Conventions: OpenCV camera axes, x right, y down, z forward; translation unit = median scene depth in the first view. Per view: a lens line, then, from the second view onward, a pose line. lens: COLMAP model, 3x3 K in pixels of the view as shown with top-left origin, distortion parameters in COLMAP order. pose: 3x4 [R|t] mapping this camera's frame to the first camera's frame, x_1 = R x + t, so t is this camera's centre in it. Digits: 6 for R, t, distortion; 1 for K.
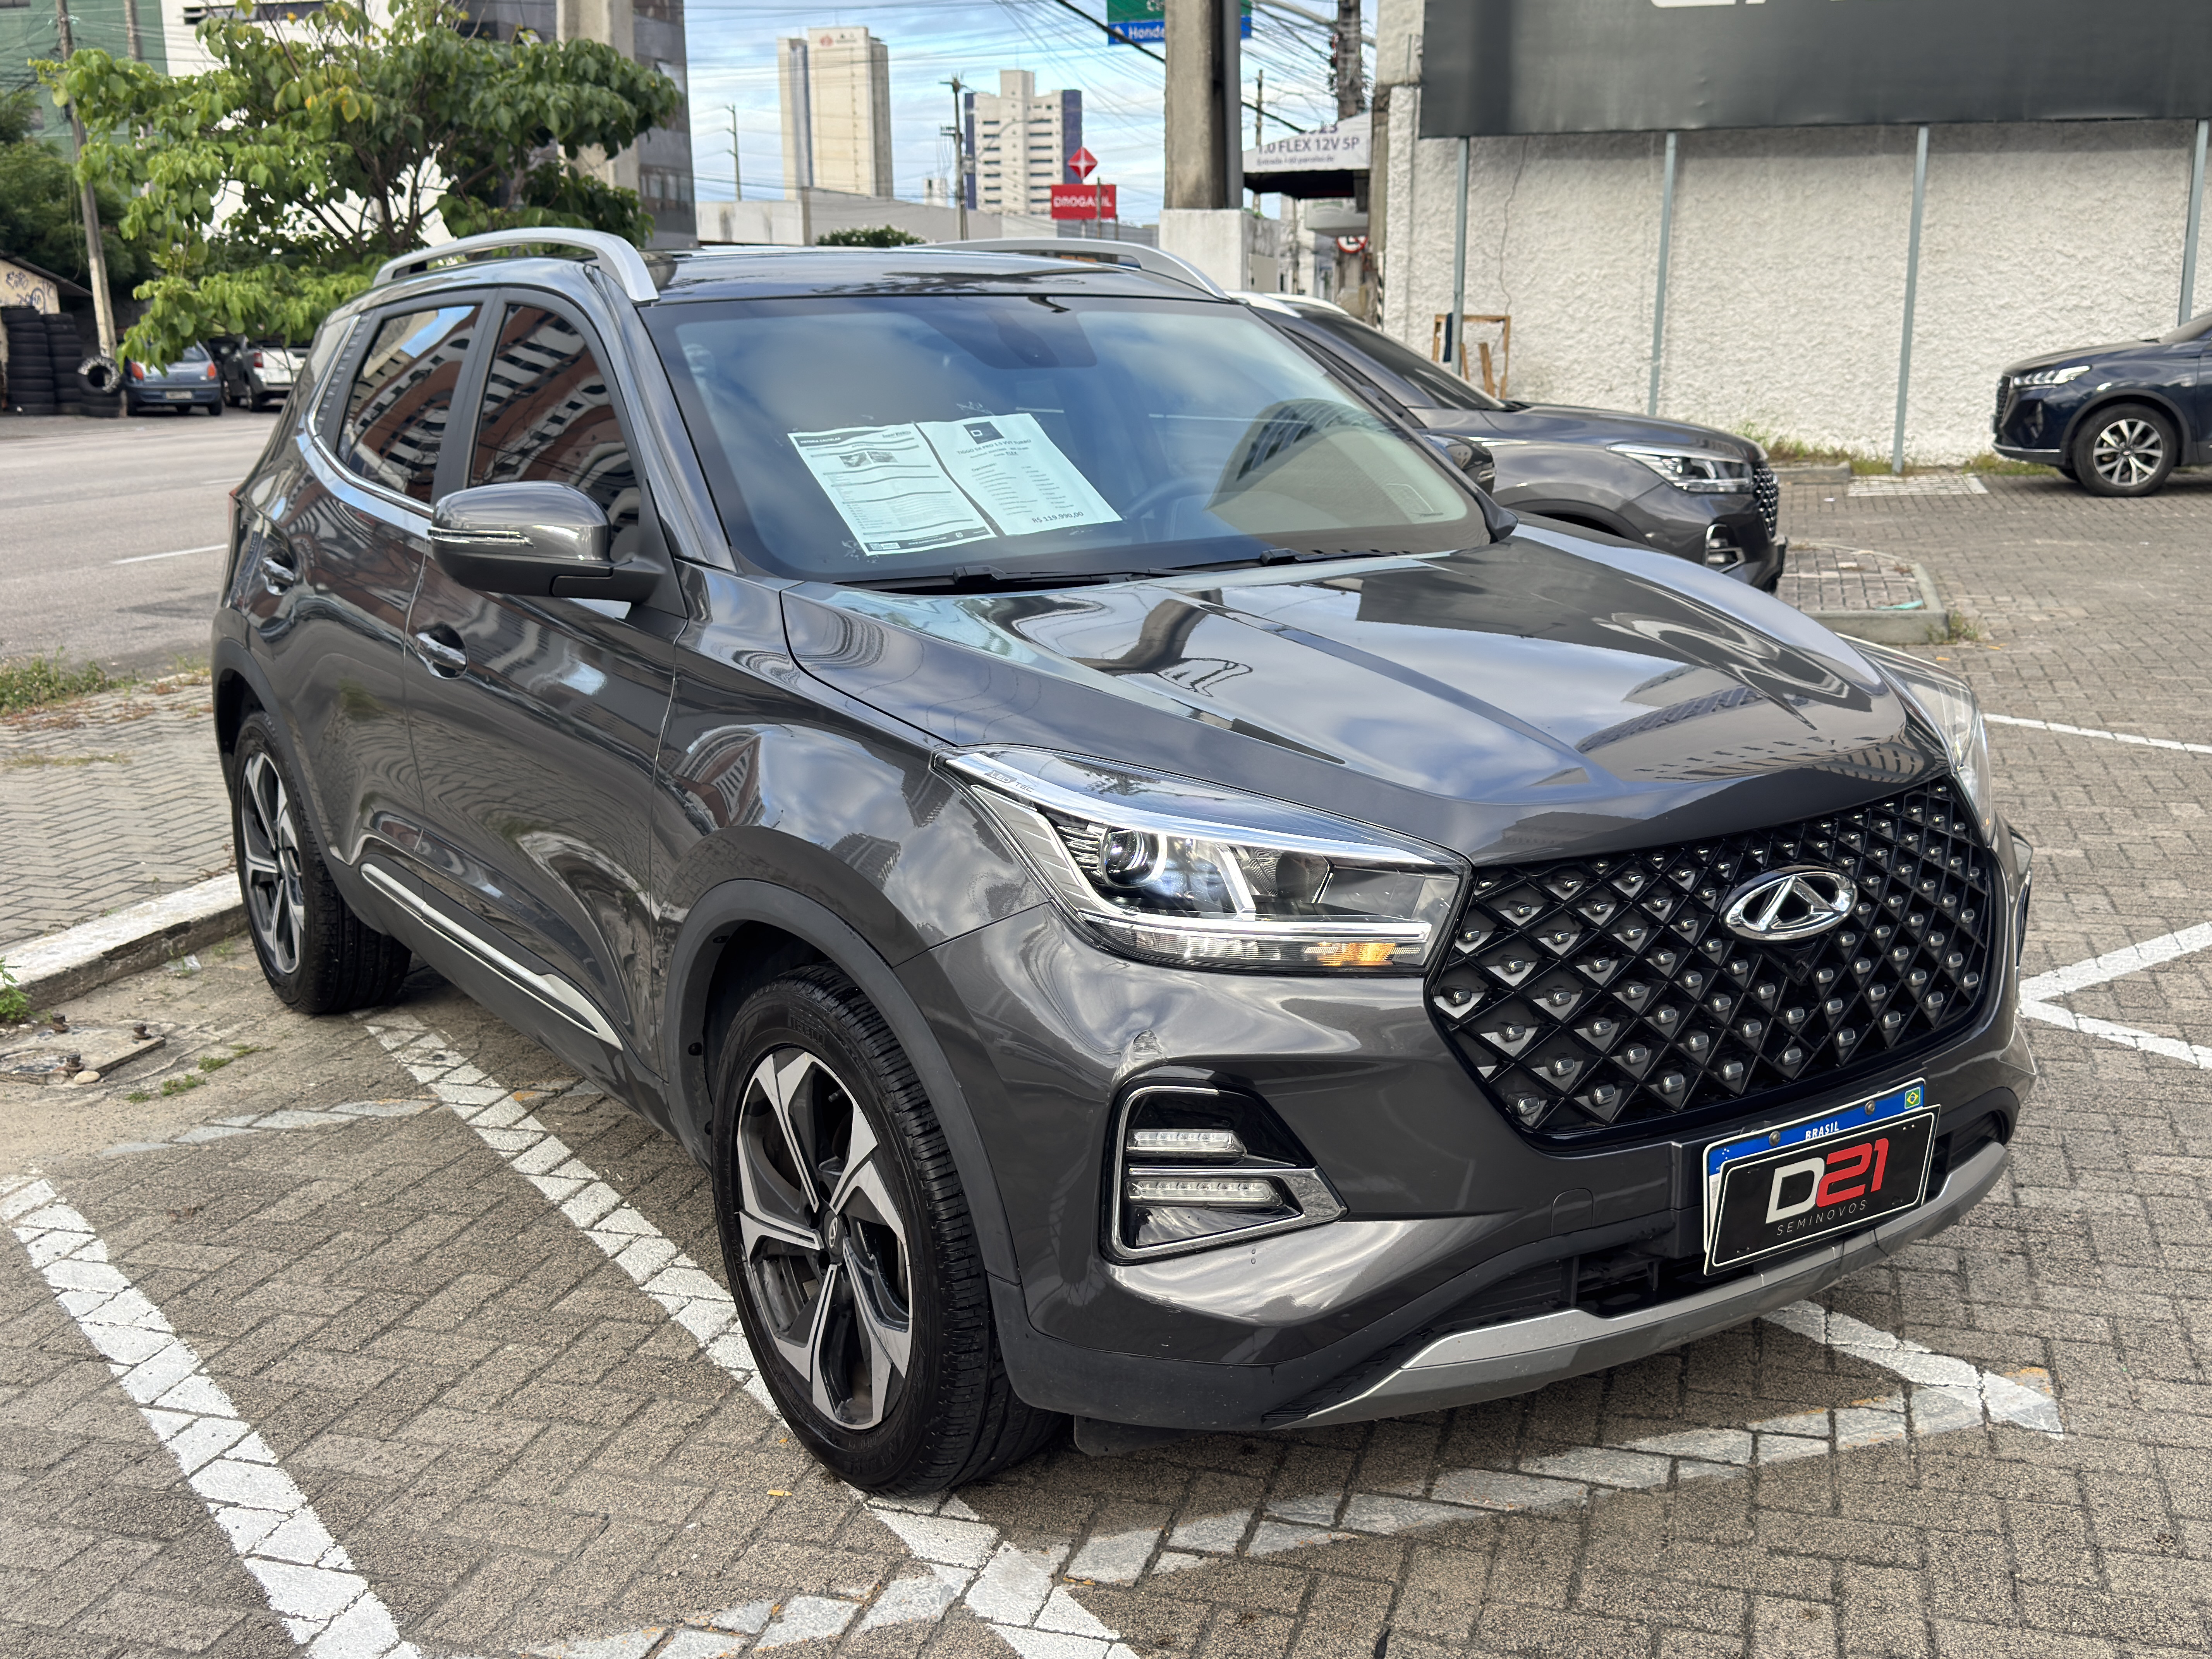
lens RADIAL K [[2163.7, 0, 1136.4], [0, 2163.7, 920.6], [0, 0, 1]] dist [0.157028, -0.303753]
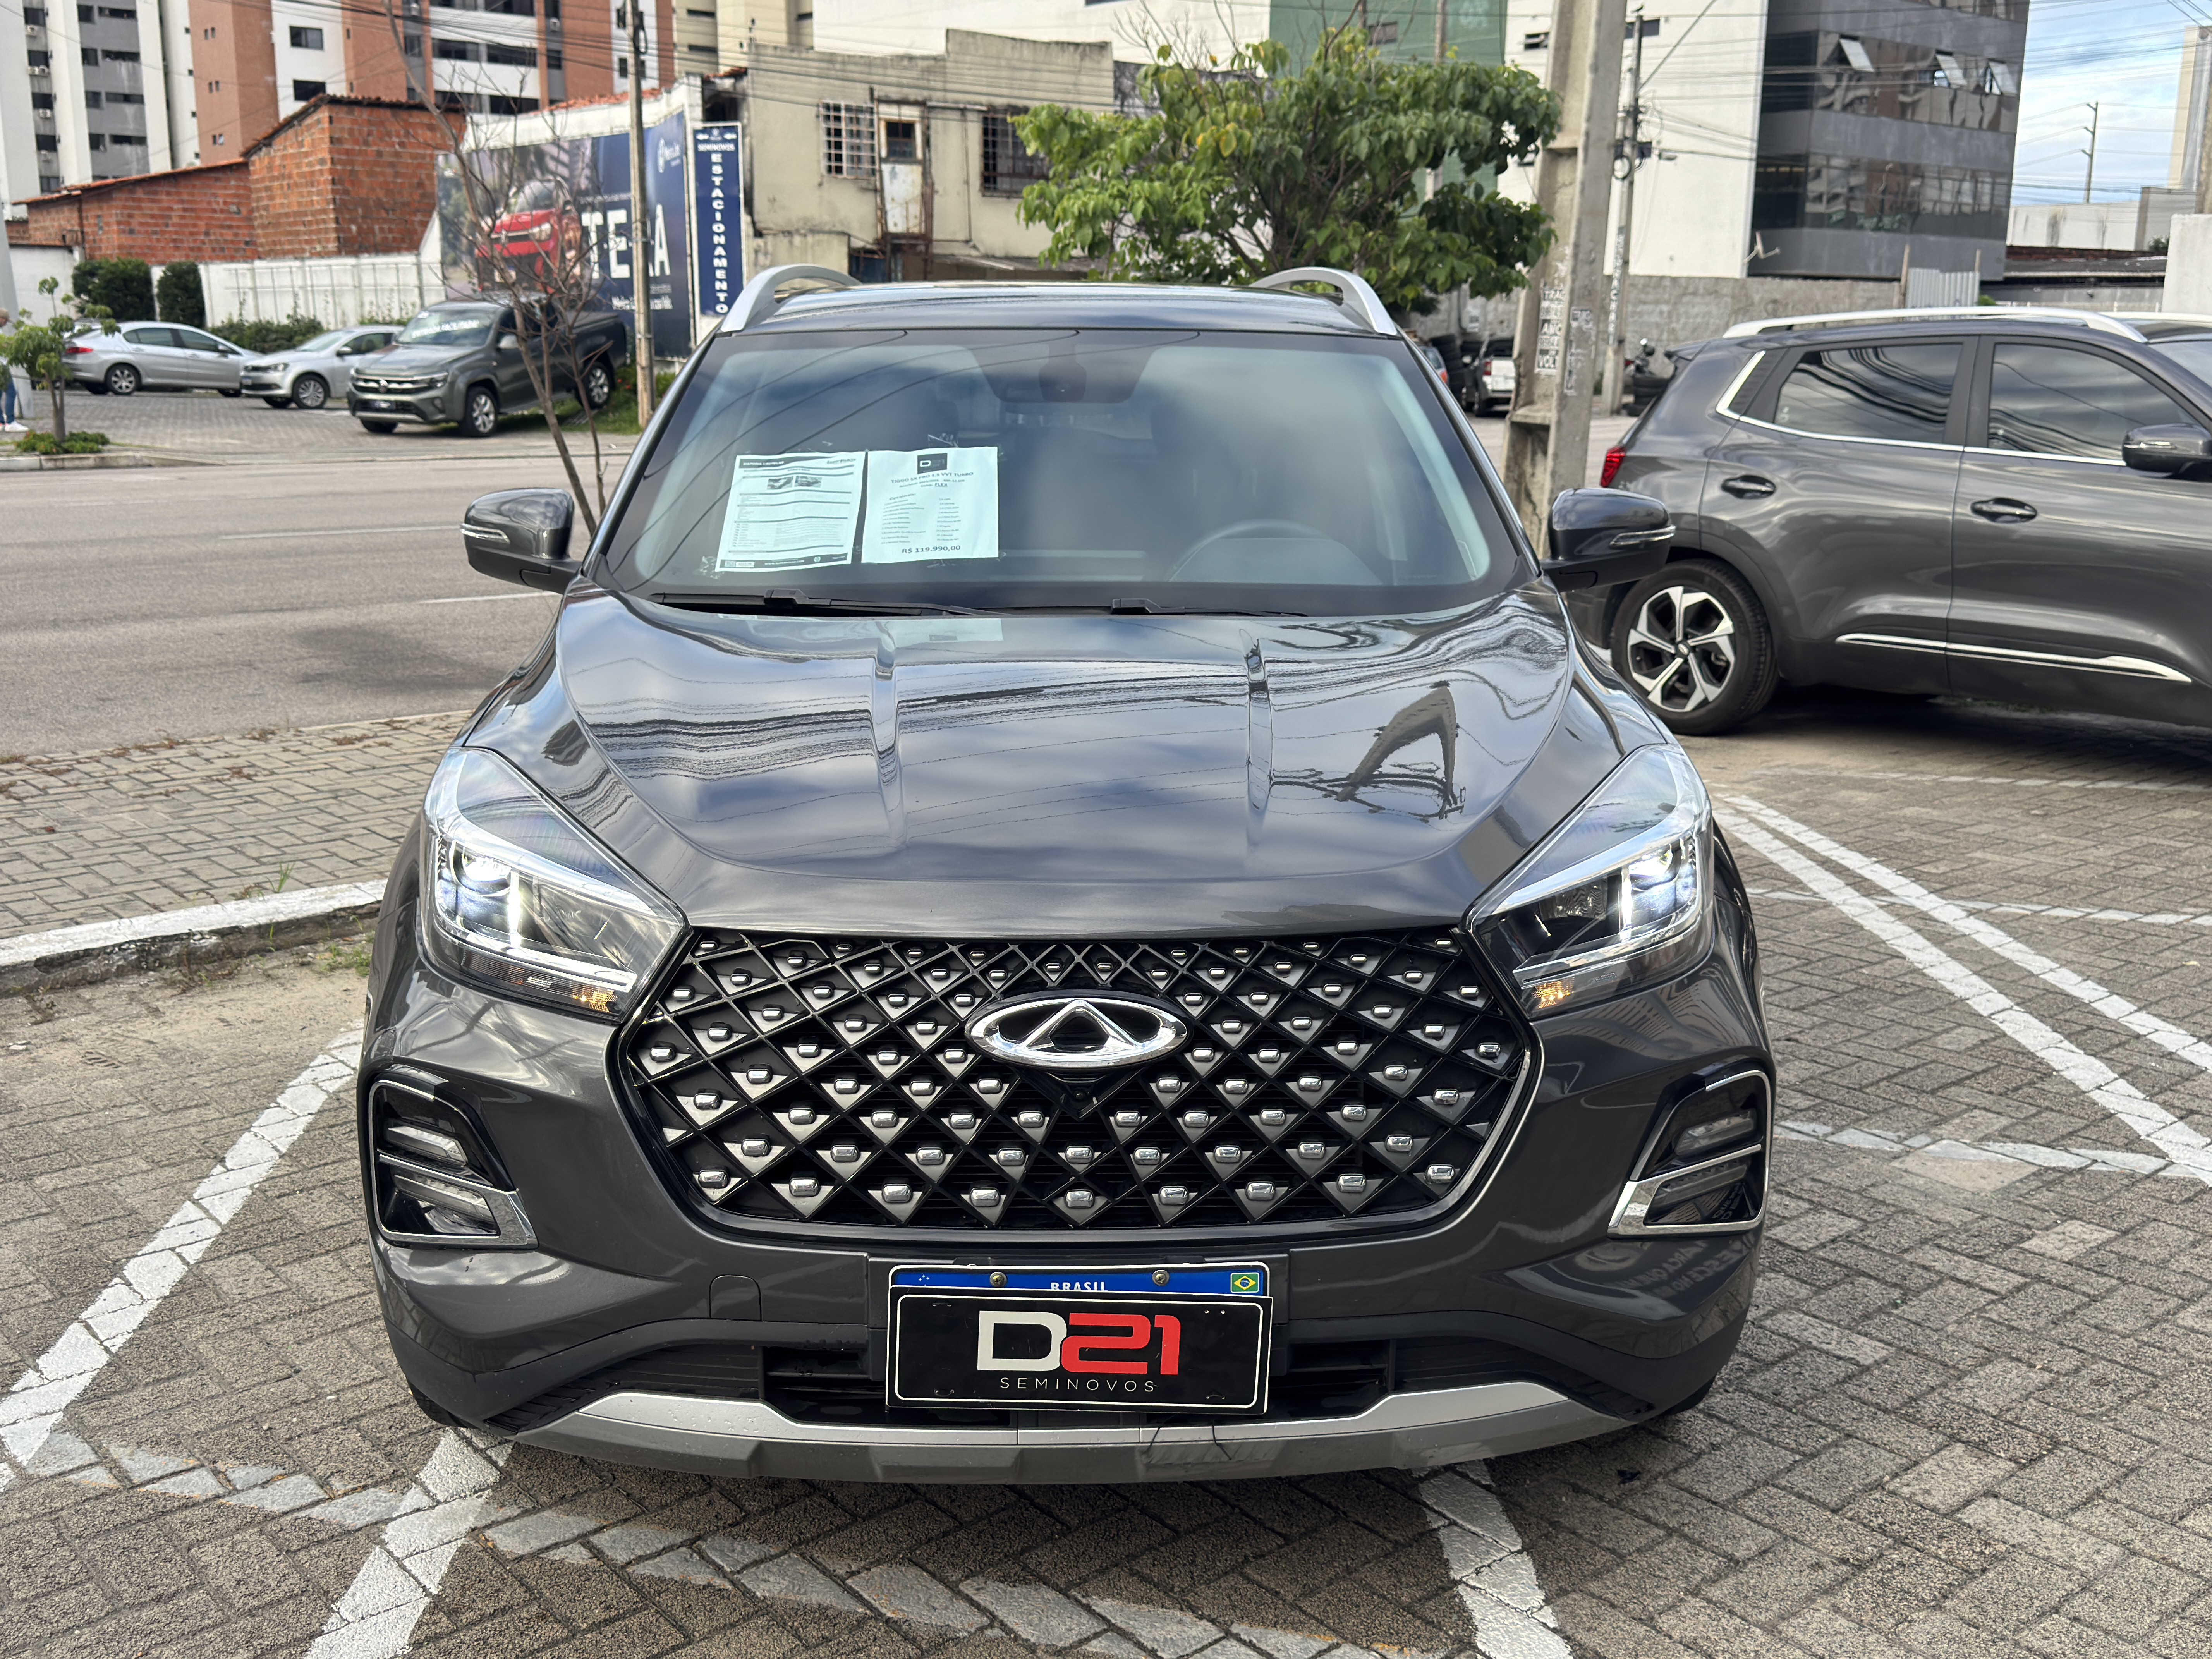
lens RADIAL K [[2171.4, 0, 1101.3], [0, 2171.4, 907.0], [0, 0, 1]] dist [0.065386, -0.099482]
pose [[0.836644, 0.152493, -0.526092, 0.525285], [-0.156769, 0.986951, 0.036768, -0.062655], [0.524834, 0.051713, 0.849632, 0.167983]]
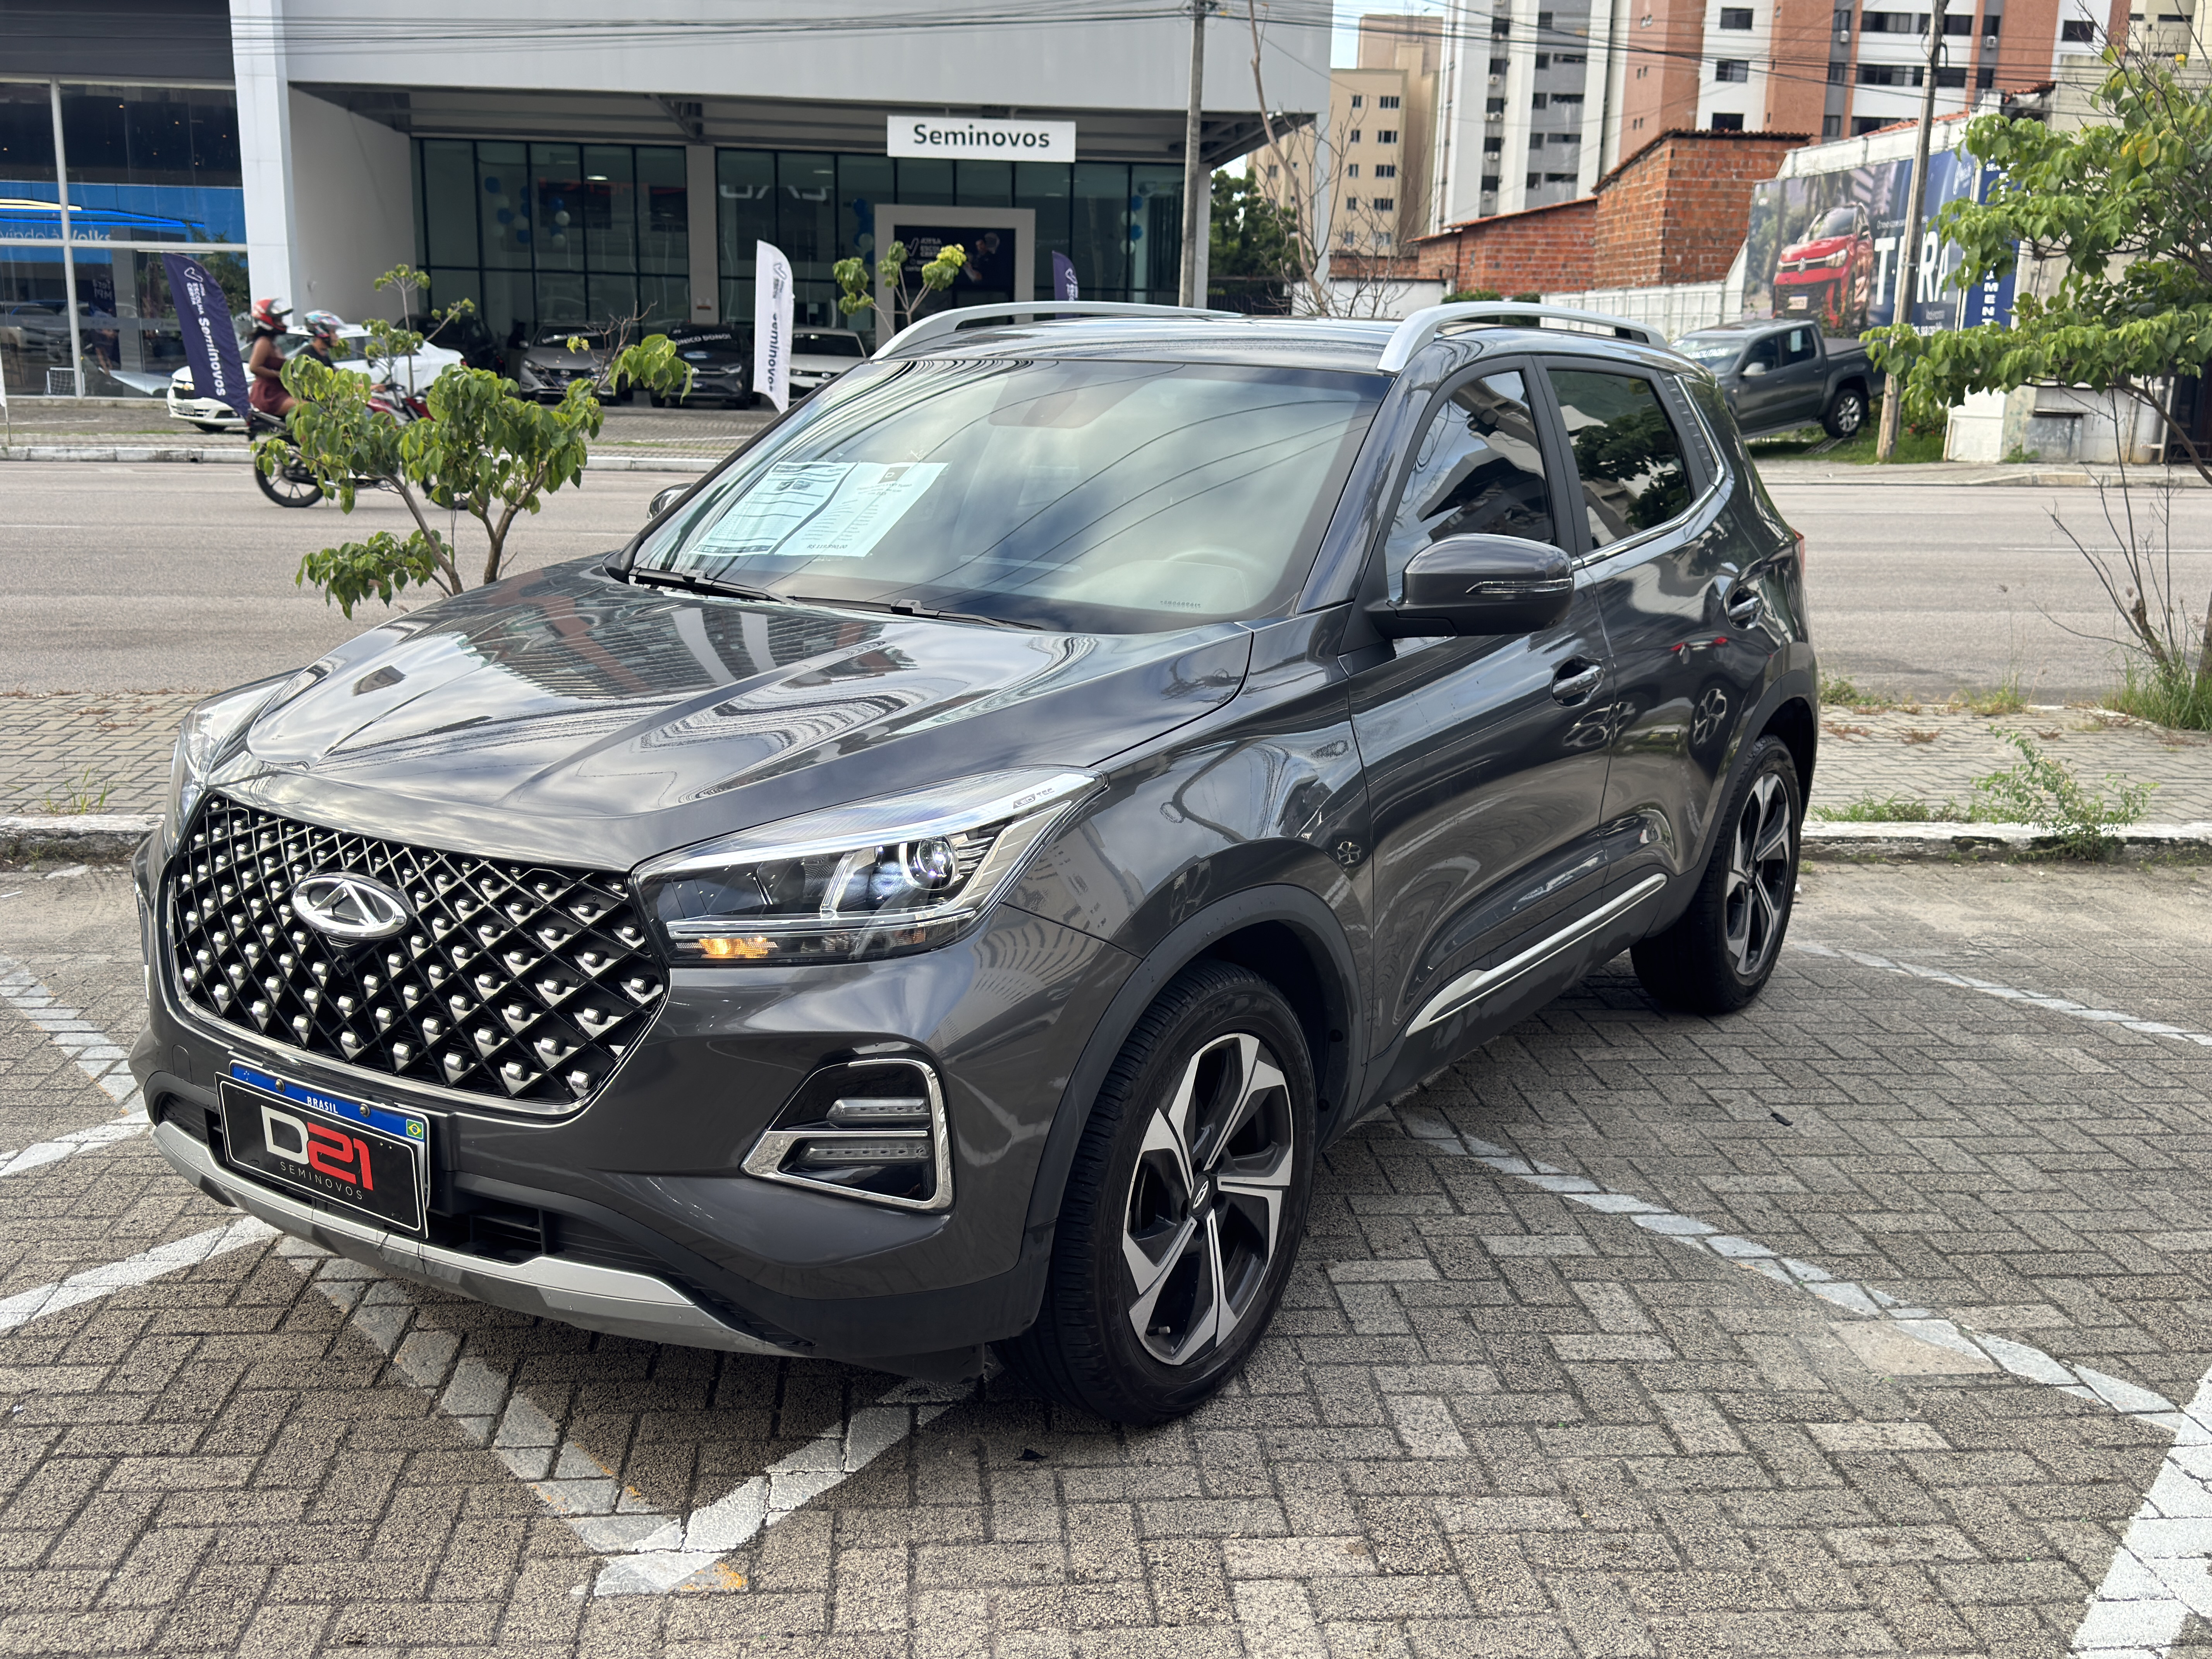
lens RADIAL K [[2163.7, 0, 1136.4], [0, 2163.7, 920.6], [0, 0, 1]] dist [0.157028, -0.303753]
pose [[0.374234, 0.253188, -0.892101, 1.014691], [-0.266950, 0.950698, 0.157833, -0.200230], [0.888080, 0.179079, 0.423372, 0.601592]]
